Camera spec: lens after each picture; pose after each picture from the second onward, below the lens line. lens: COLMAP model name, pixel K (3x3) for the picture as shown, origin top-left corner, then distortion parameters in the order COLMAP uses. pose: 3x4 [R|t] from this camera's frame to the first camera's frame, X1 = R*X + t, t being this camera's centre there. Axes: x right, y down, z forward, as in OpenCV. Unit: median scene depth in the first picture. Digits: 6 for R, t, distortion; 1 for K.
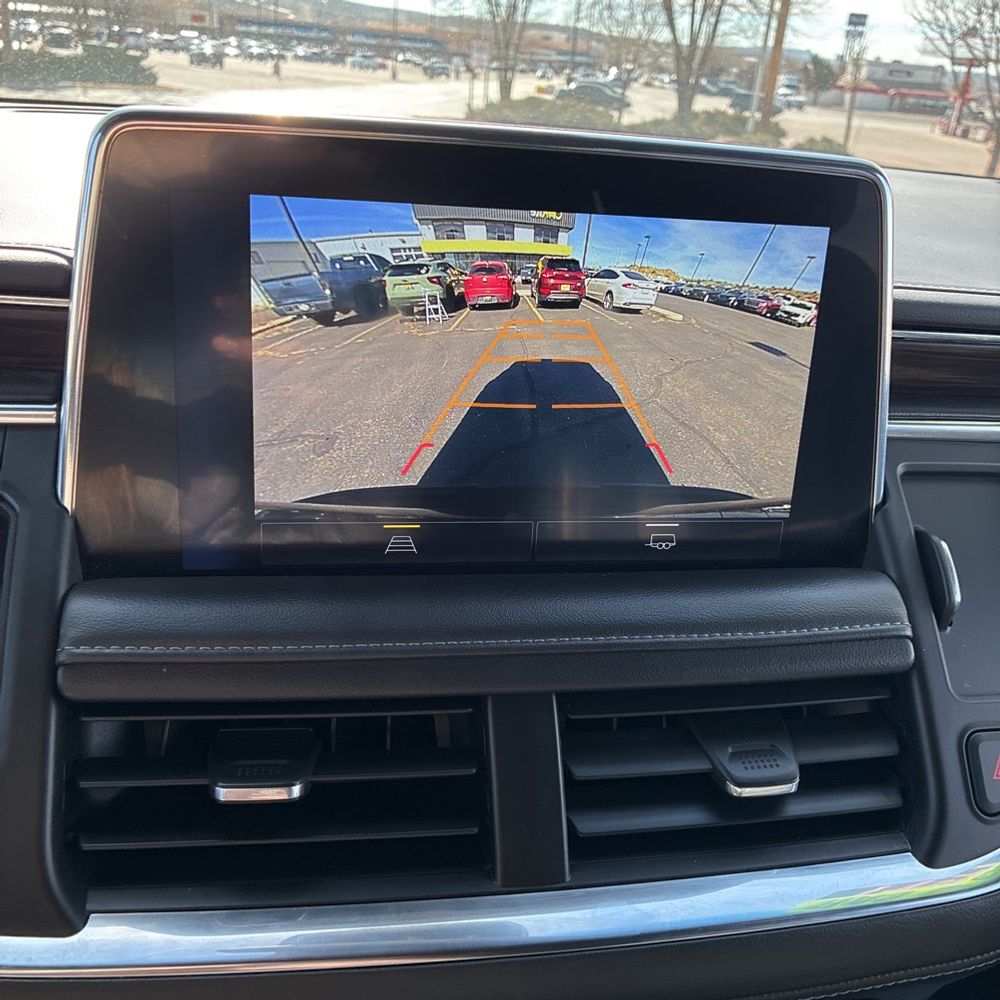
lens RADIAL K [[959.4, 0, 485.6], [0, 959.4, 505.2], [0, 0, 1]] dist [-0.005951, 0.004022]
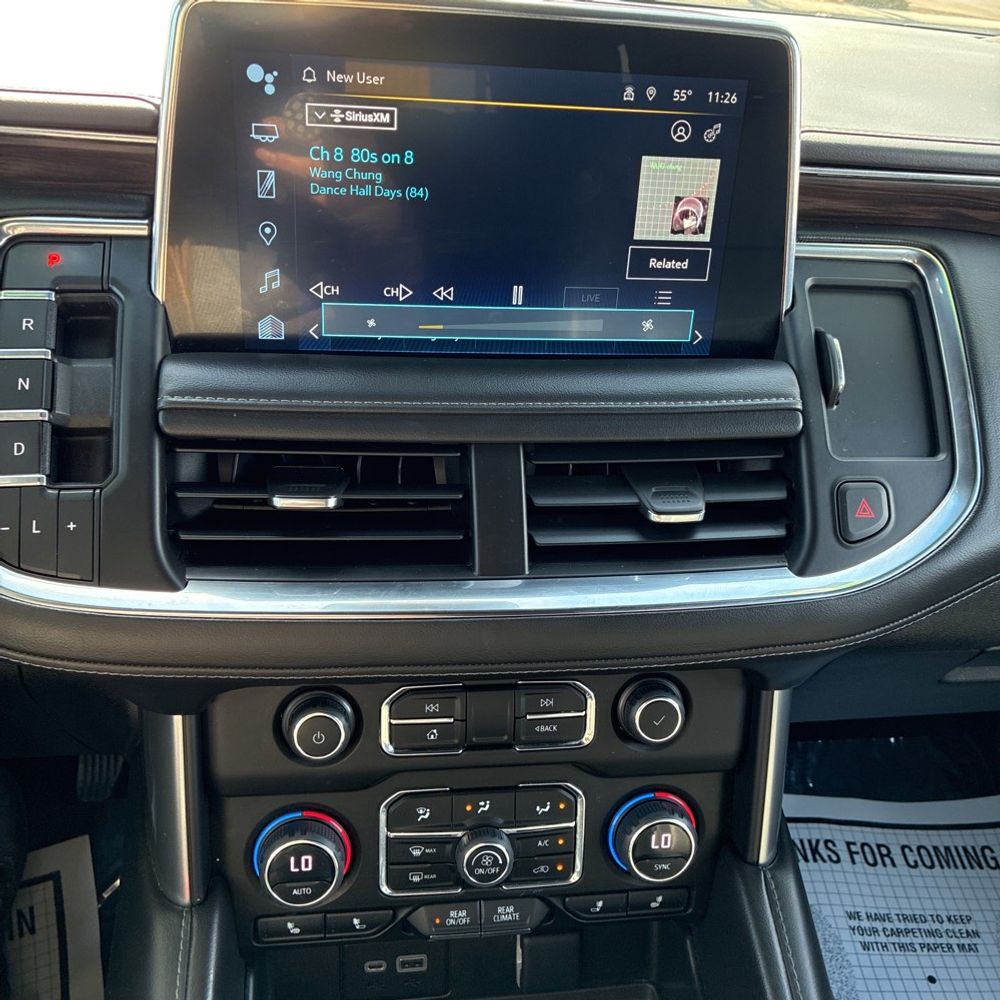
lens RADIAL K [[1021.4, 0, 503.8], [0, 1021.4, 490.3], [0, 0, 1]] dist [0.042278, -0.023705]
pose [[0.999495, 0.013434, -0.028806, 0.087721], [-0.010398, 0.994619, 0.103073, 0.112052], [0.030036, -0.102721, 0.994257, -0.426824]]
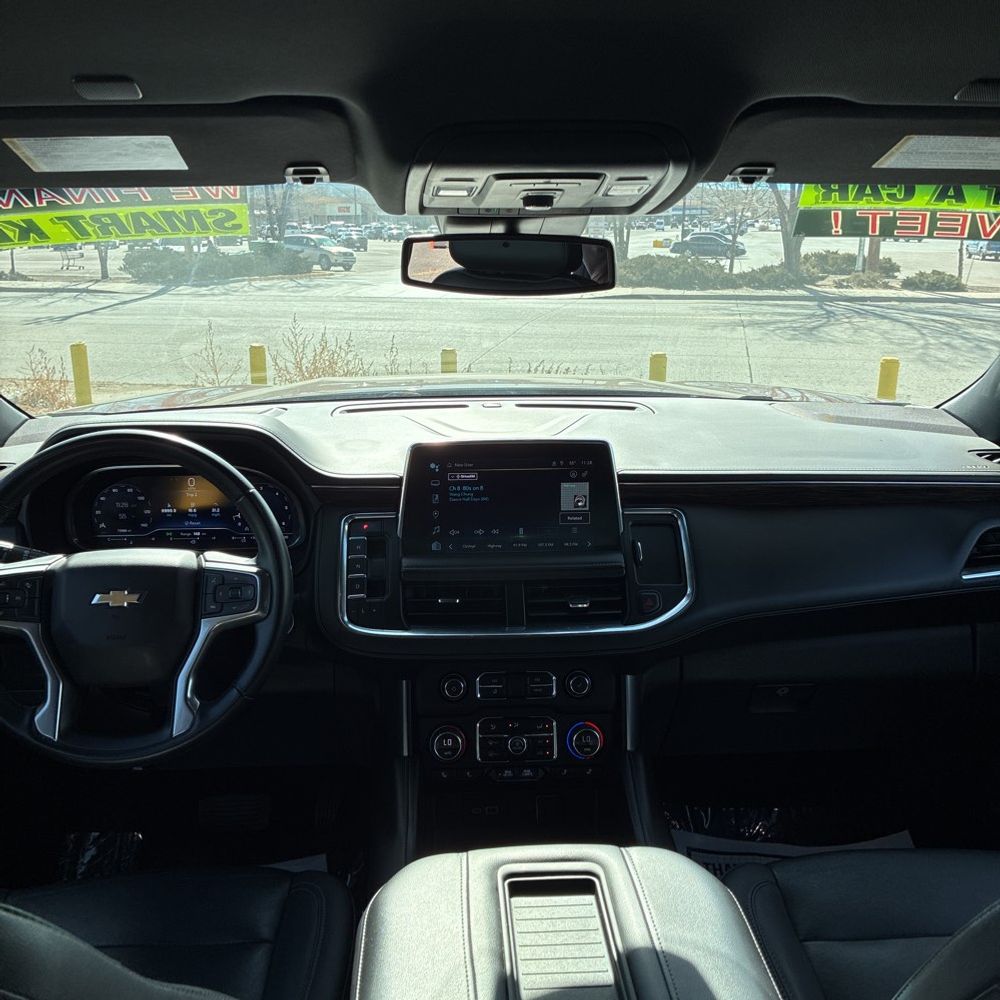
lens RADIAL K [[1021.4, 0, 503.8], [0, 1021.4, 490.3], [0, 0, 1]] dist [0.042278, -0.023705]
pose [[0.991582, -0.044634, -0.121544, 0.500138], [0.024635, 0.986595, -0.161320, 0.485162], [0.127115, 0.156968, 0.979389, -3.016821]]
